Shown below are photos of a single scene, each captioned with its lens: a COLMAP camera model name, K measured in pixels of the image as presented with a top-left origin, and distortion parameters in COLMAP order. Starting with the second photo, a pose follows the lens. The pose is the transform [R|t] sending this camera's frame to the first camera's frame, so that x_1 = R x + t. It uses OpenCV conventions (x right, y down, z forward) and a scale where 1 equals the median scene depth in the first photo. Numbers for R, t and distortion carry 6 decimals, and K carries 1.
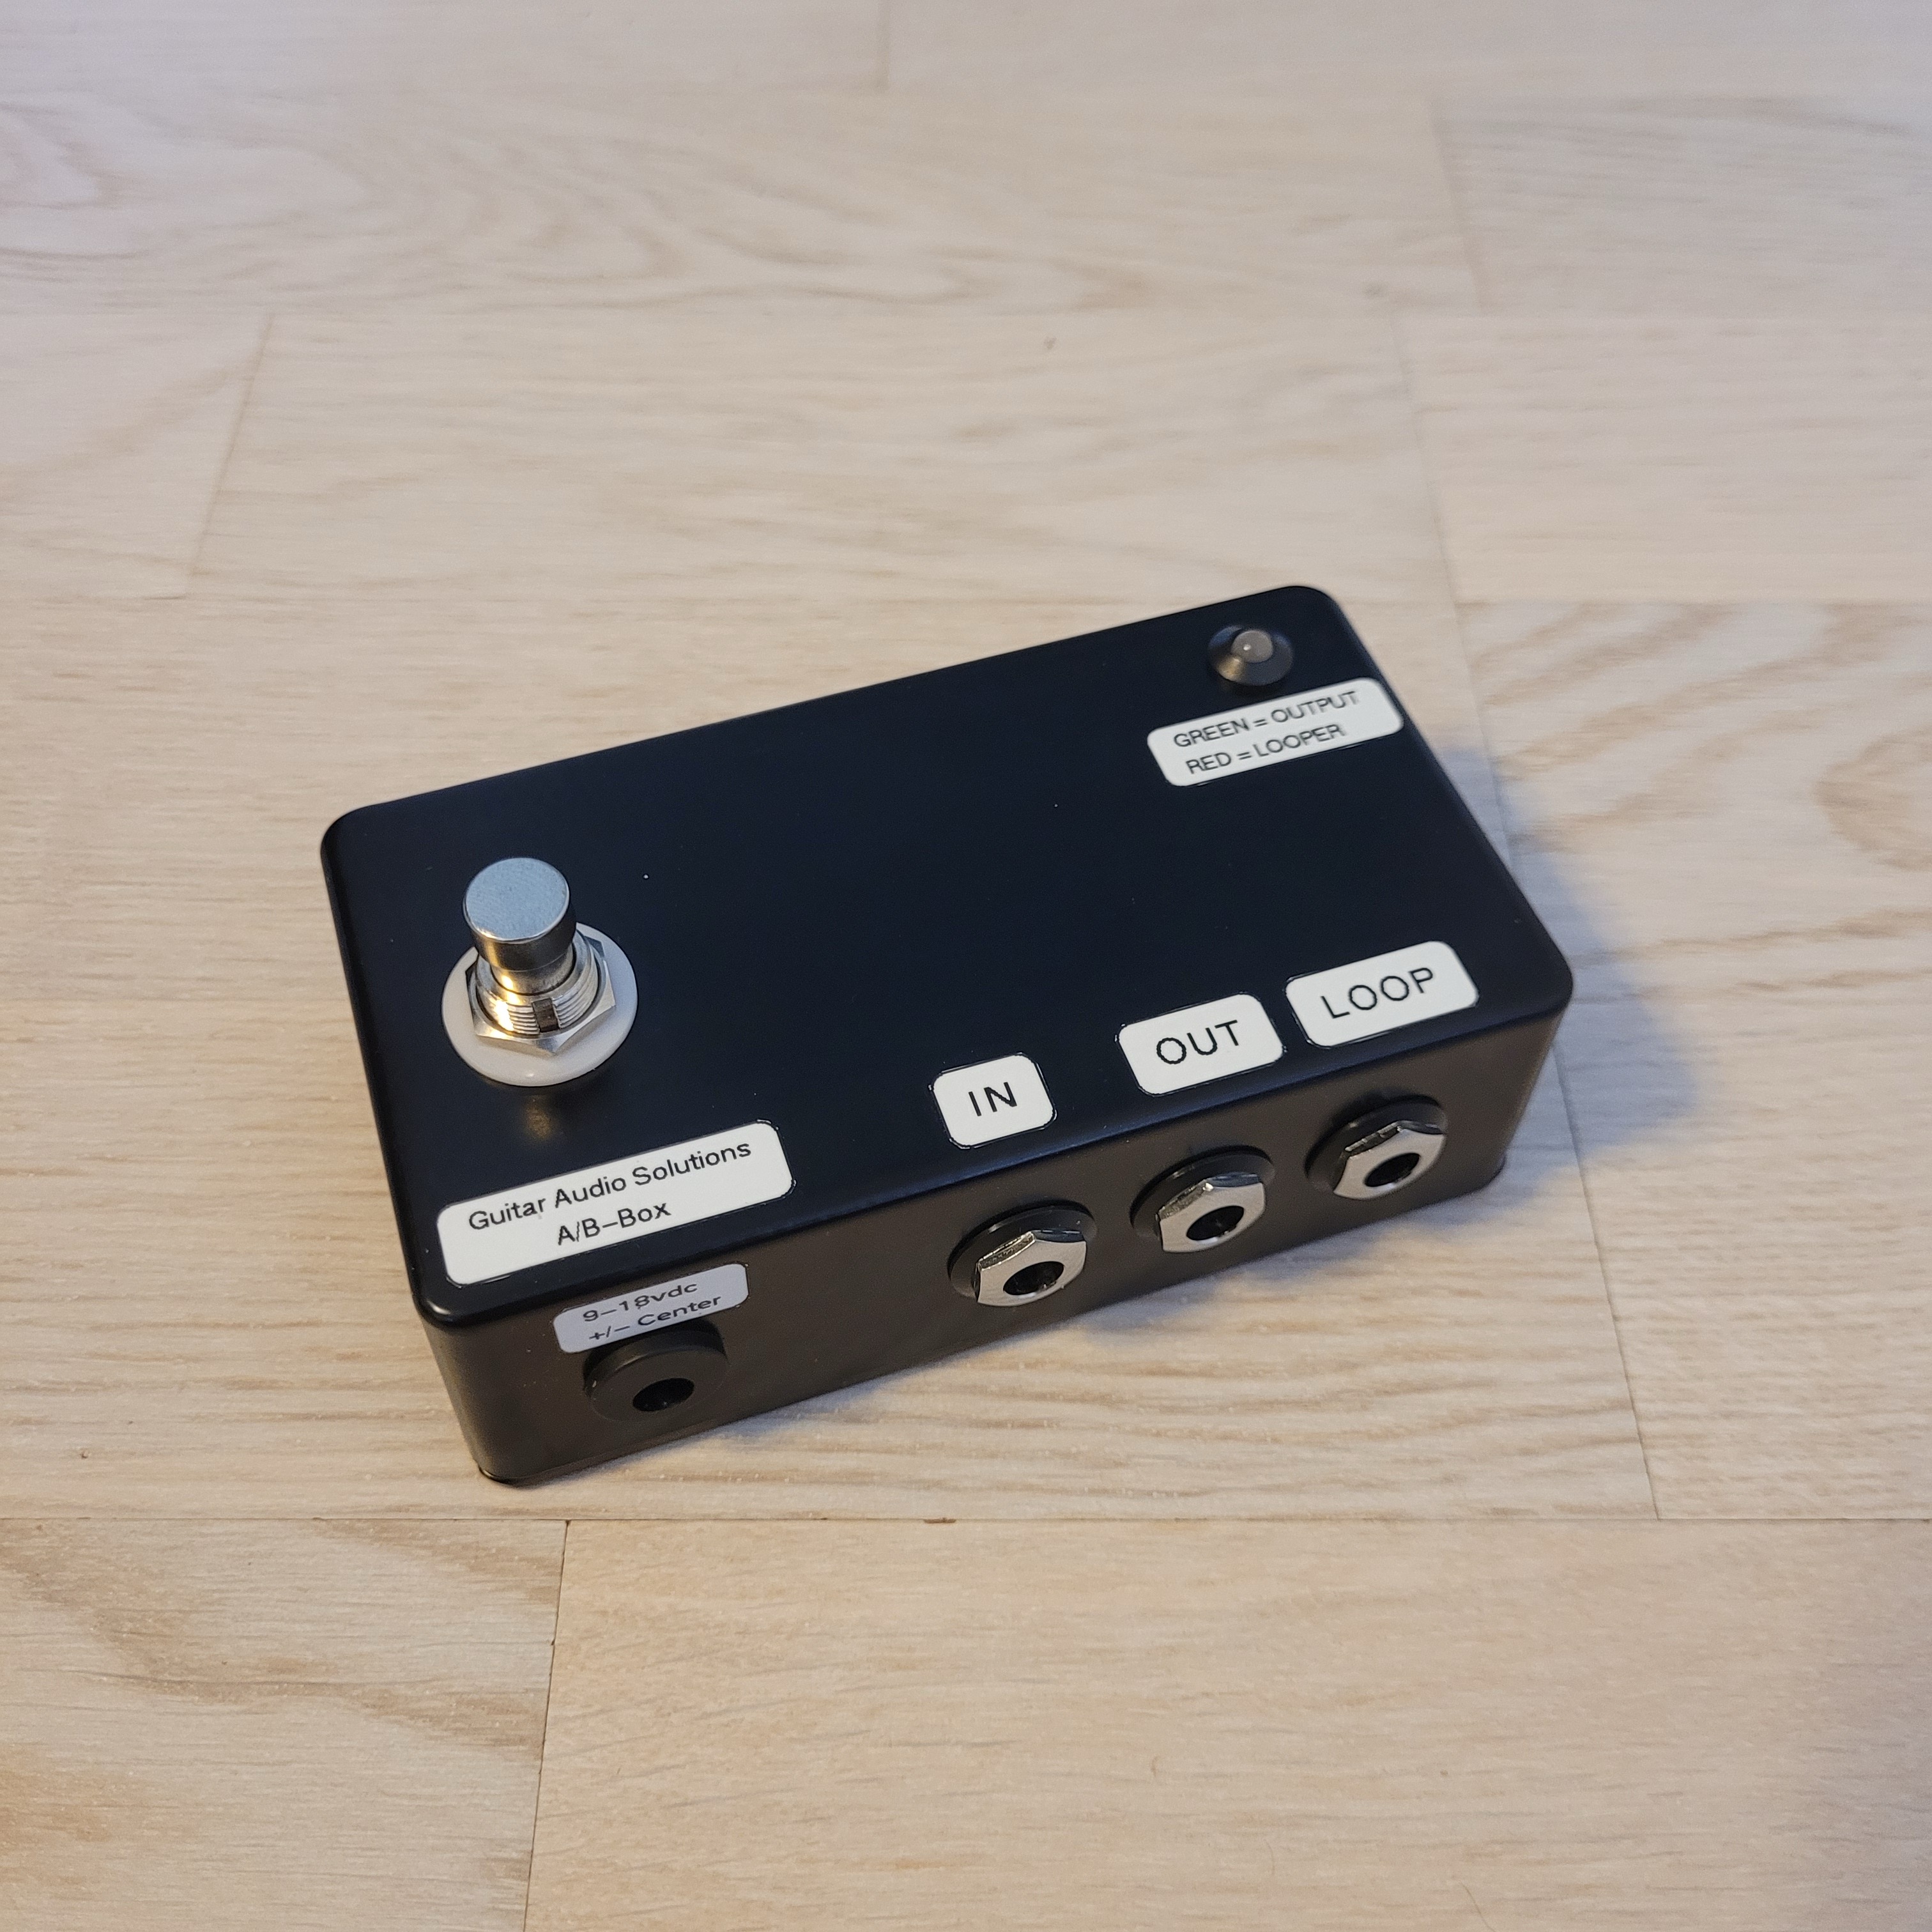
lens RADIAL K [[2024.8, 0, 966.0], [0, 2024.8, 966.0], [0, 0, 1]] dist [0.015558, -0.019264]
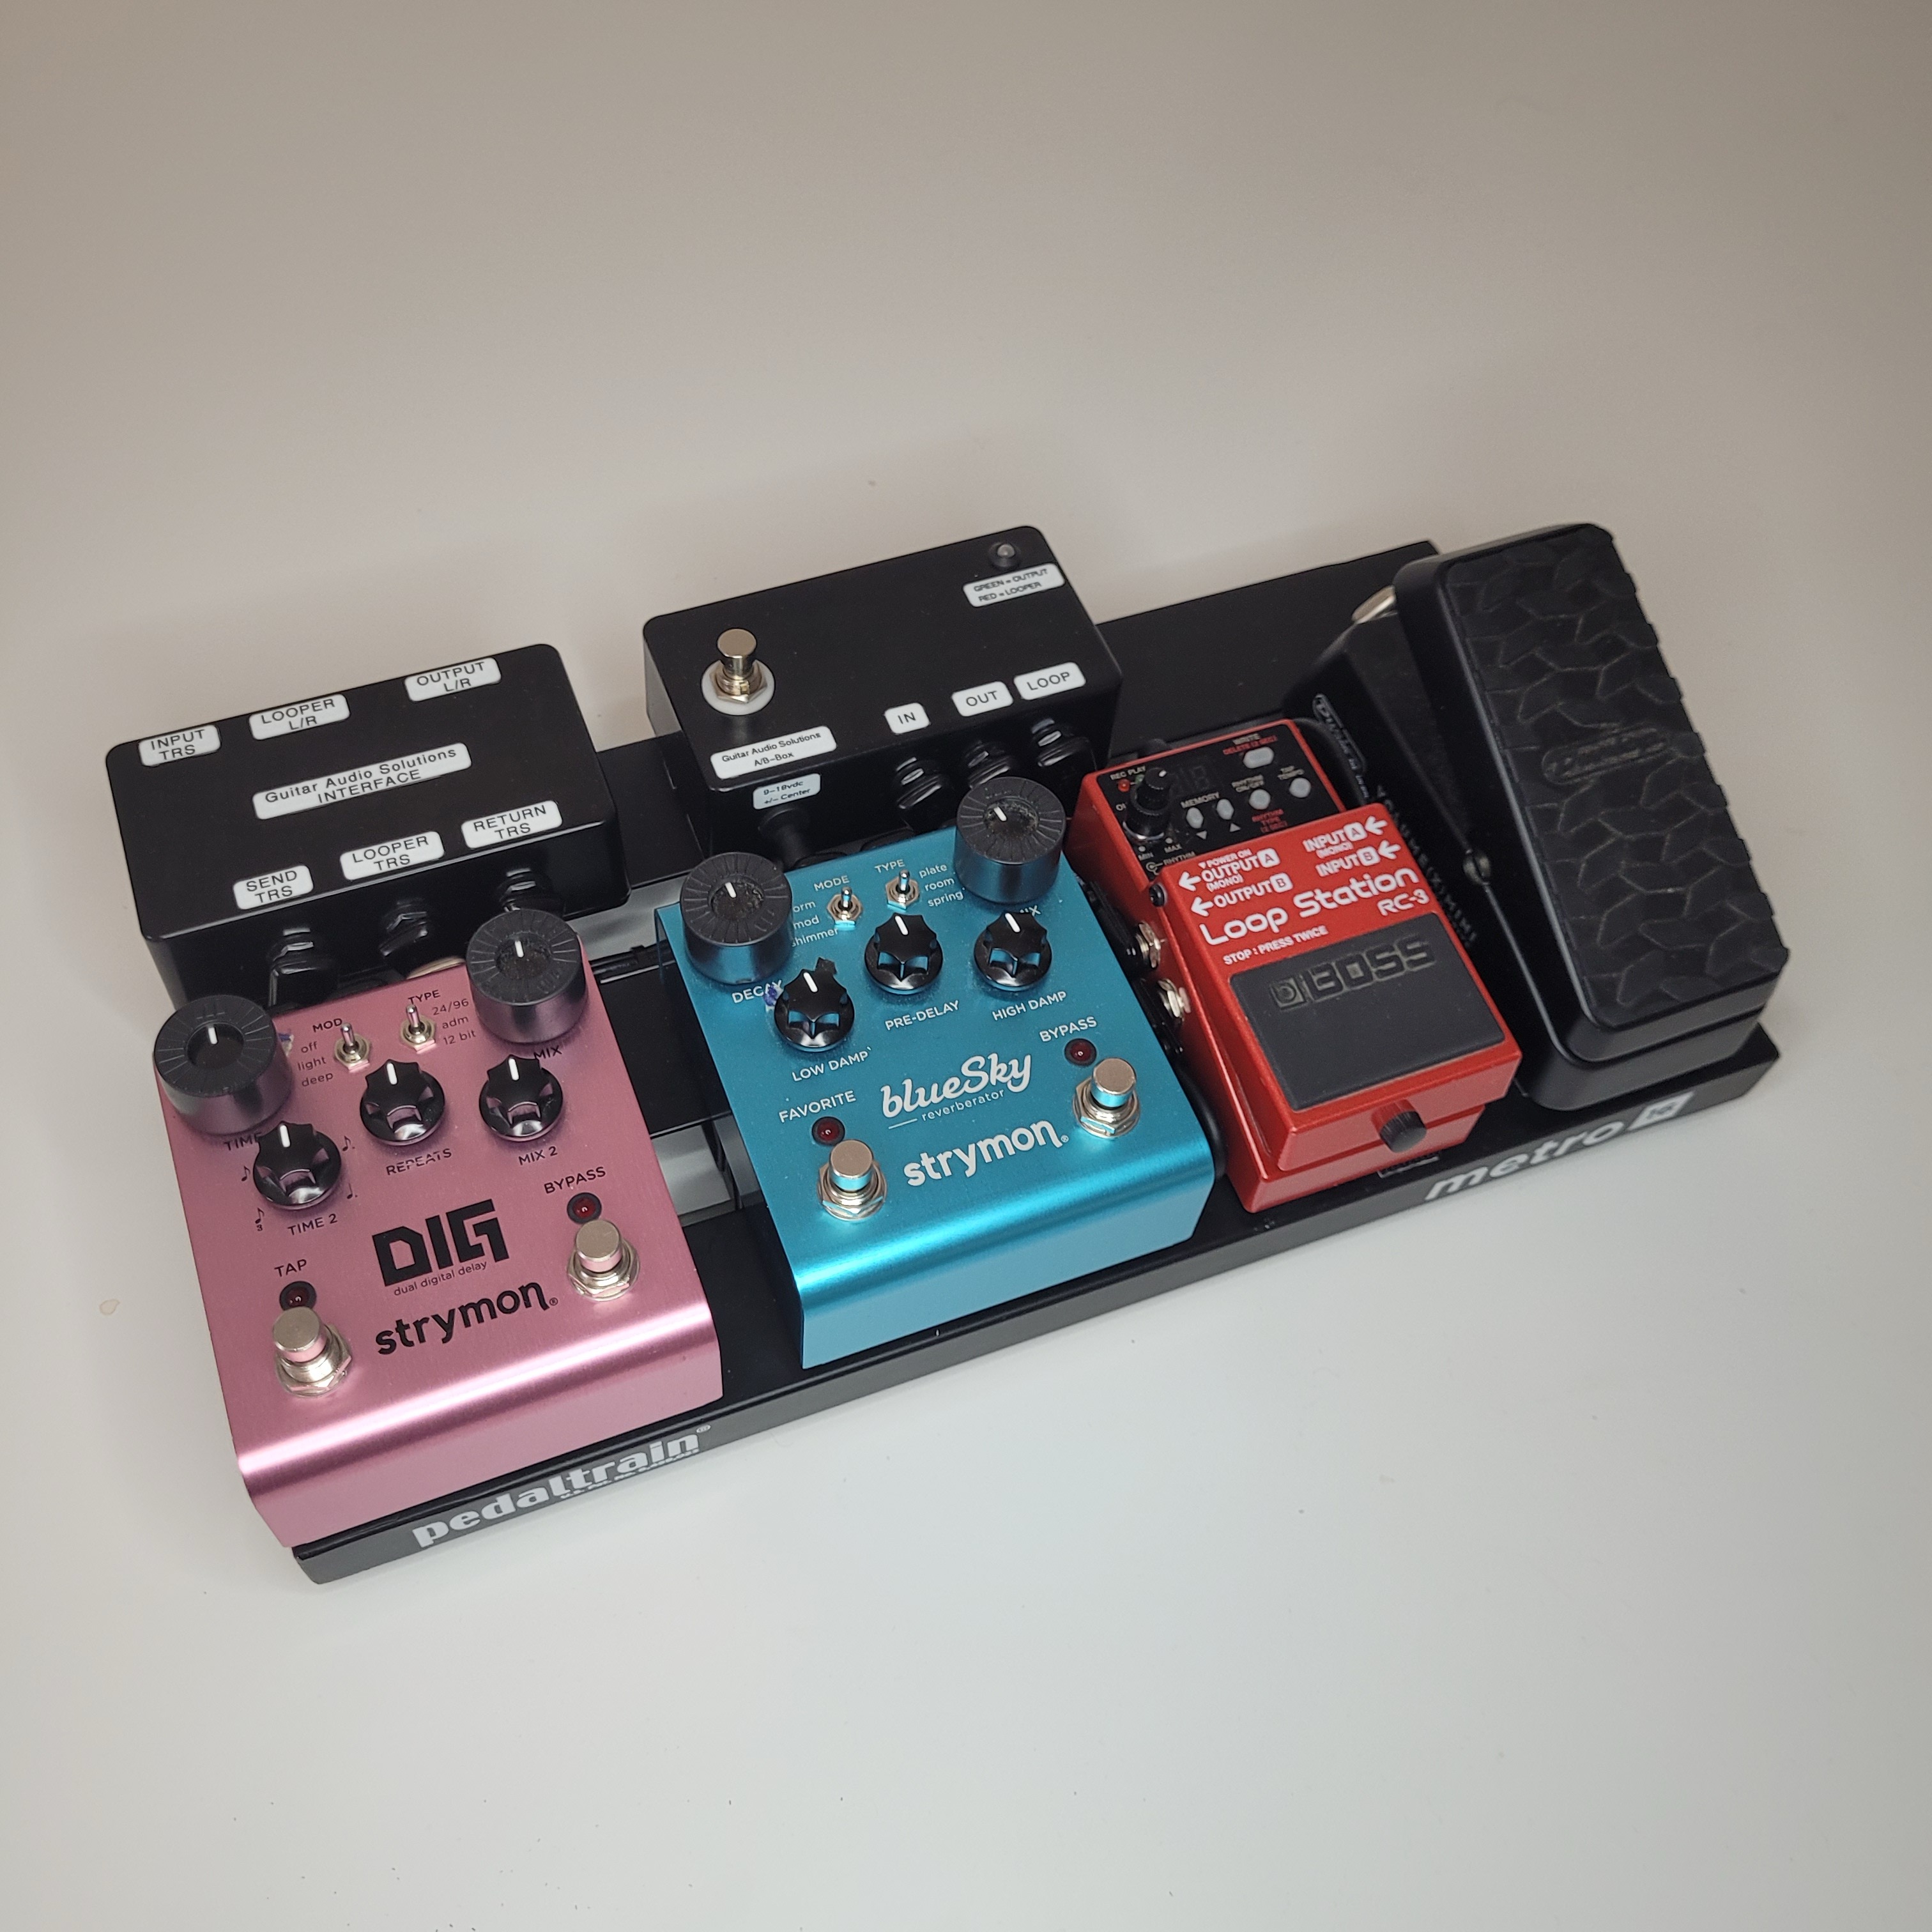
lens RADIAL K [[2024.8, 0, 966.0], [0, 2024.8, 966.0], [0, 0, 1]] dist [0.015558, -0.019264]
pose [[0.997811, -0.016863, 0.063940, -0.086403], [0.013603, 0.998602, 0.051086, 0.257282], [-0.064712, -0.050105, 0.996645, -1.729587]]
